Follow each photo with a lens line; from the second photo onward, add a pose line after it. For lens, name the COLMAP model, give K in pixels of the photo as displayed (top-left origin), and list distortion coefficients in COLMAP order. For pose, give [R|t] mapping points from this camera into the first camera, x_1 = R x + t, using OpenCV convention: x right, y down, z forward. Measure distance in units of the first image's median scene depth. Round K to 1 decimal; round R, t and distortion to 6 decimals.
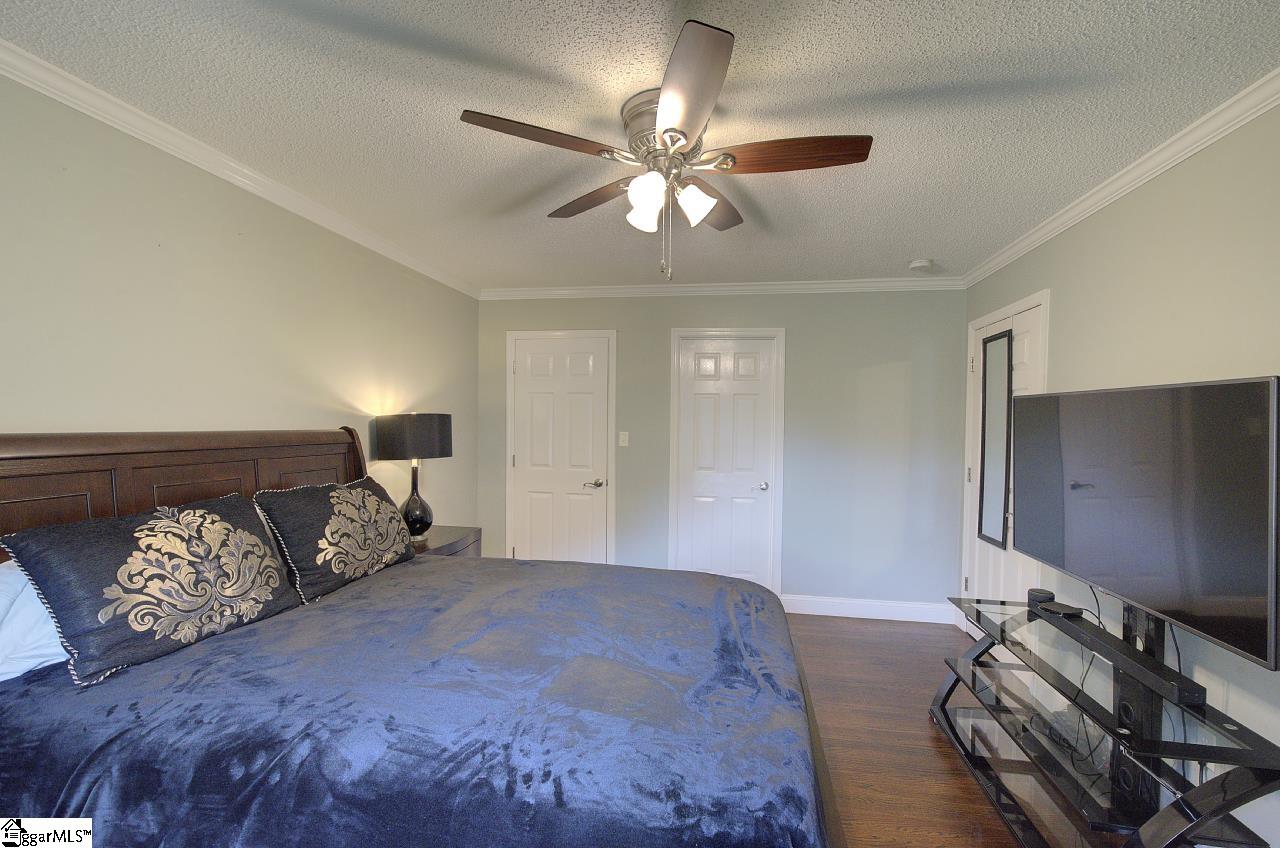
lens RADIAL K [[553.3, 0, 643.6], [0, 553.3, 433.3], [0, 0, 1]] dist [-0.008431, 0.000089]
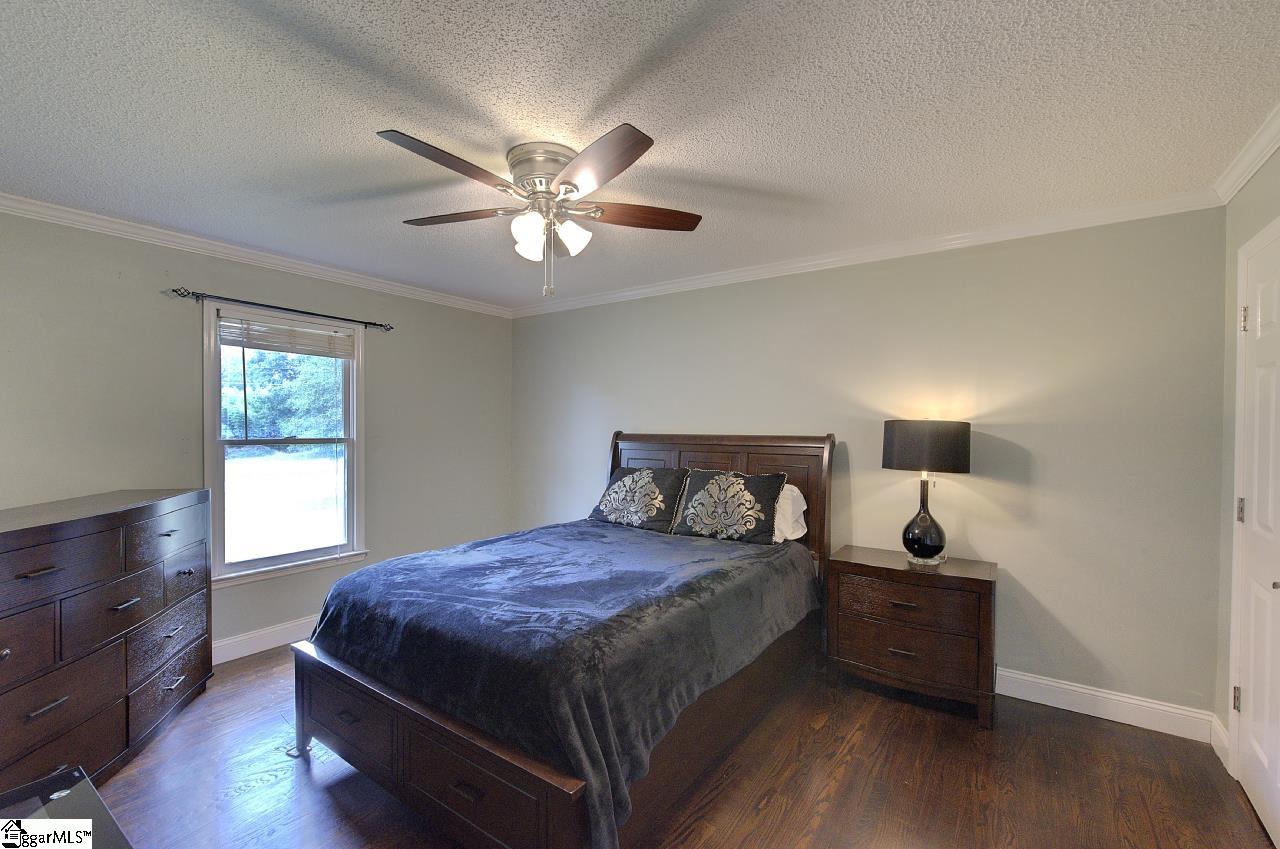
lens RADIAL K [[553.3, 0, 643.6], [0, 553.3, 433.8], [0, 0, 1]] dist [-0.008431, 0.000089]
pose [[-0.427149, -0.000148, -0.904181, 0.822862], [-0.025182, 0.999614, 0.011733, -0.017567], [0.903830, 0.027781, -0.426988, 1.396585]]
